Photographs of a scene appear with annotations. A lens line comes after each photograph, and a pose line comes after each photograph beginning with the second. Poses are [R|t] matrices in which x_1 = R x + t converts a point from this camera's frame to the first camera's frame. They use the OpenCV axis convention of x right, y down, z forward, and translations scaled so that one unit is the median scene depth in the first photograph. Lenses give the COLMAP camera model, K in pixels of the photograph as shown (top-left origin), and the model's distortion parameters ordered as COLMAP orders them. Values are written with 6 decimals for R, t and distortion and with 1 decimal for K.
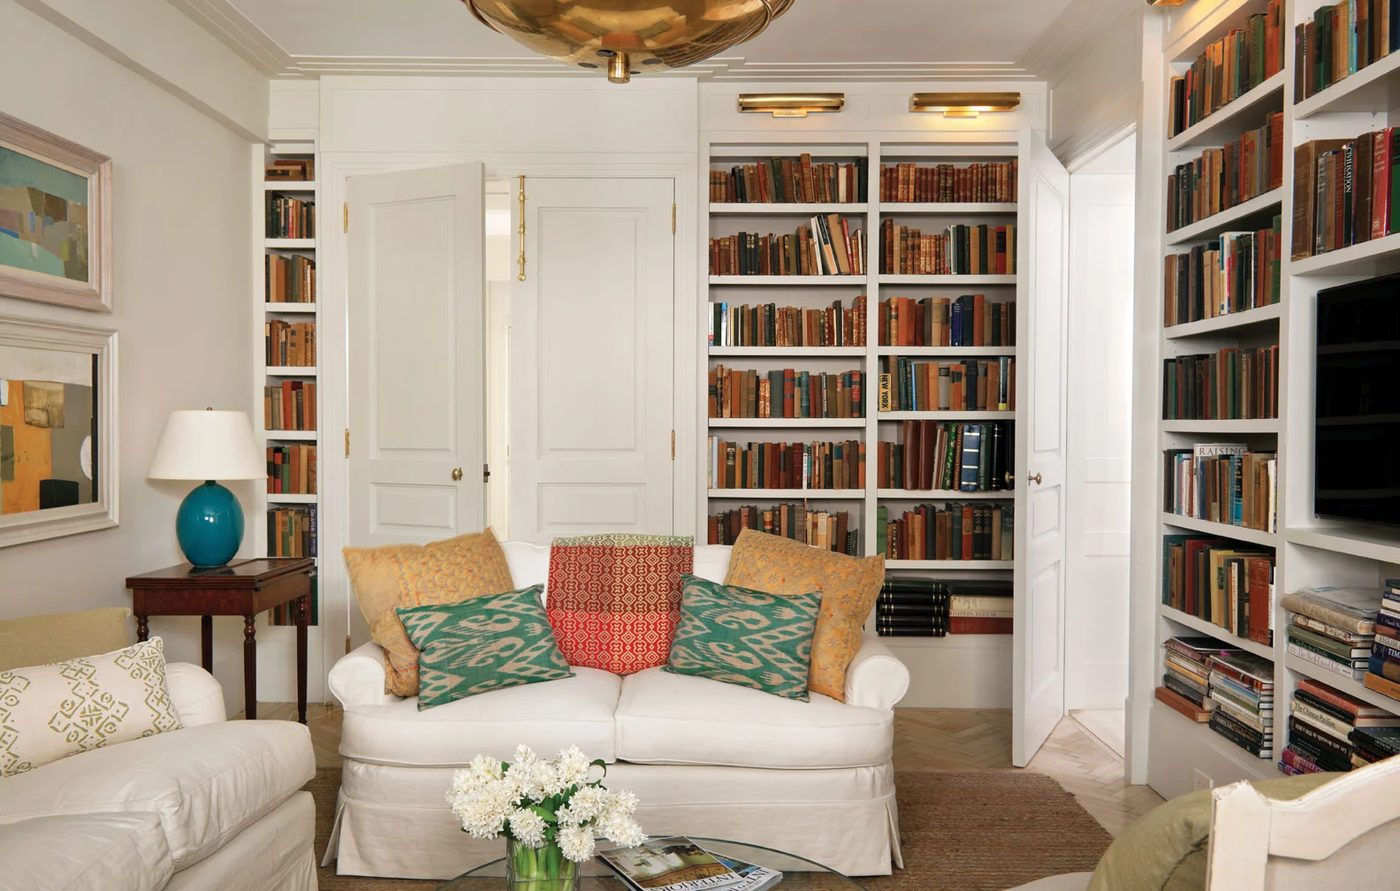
lens RADIAL K [[1136.5, 0, 700.0], [0, 1136.5, 445.5], [0, 0, 1]] dist [0.005946, 0.002707]
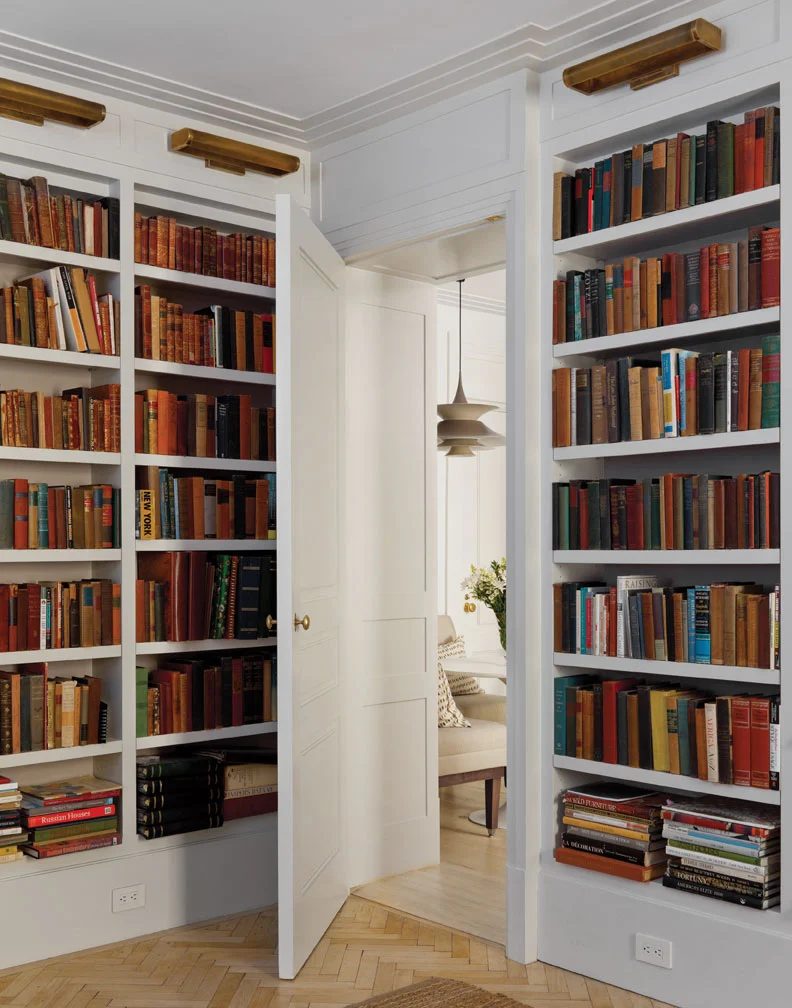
lens RADIAL K [[1208.7, 0, 396.6], [0, 1208.7, 549.8], [0, 0, 1]] dist [0.025756, -0.029165]
pose [[0.731630, -0.005232, 0.681682, -0.262555], [0.018920, 0.999741, -0.012634, -0.010056], [-0.681439, 0.022141, 0.731540, 0.298864]]
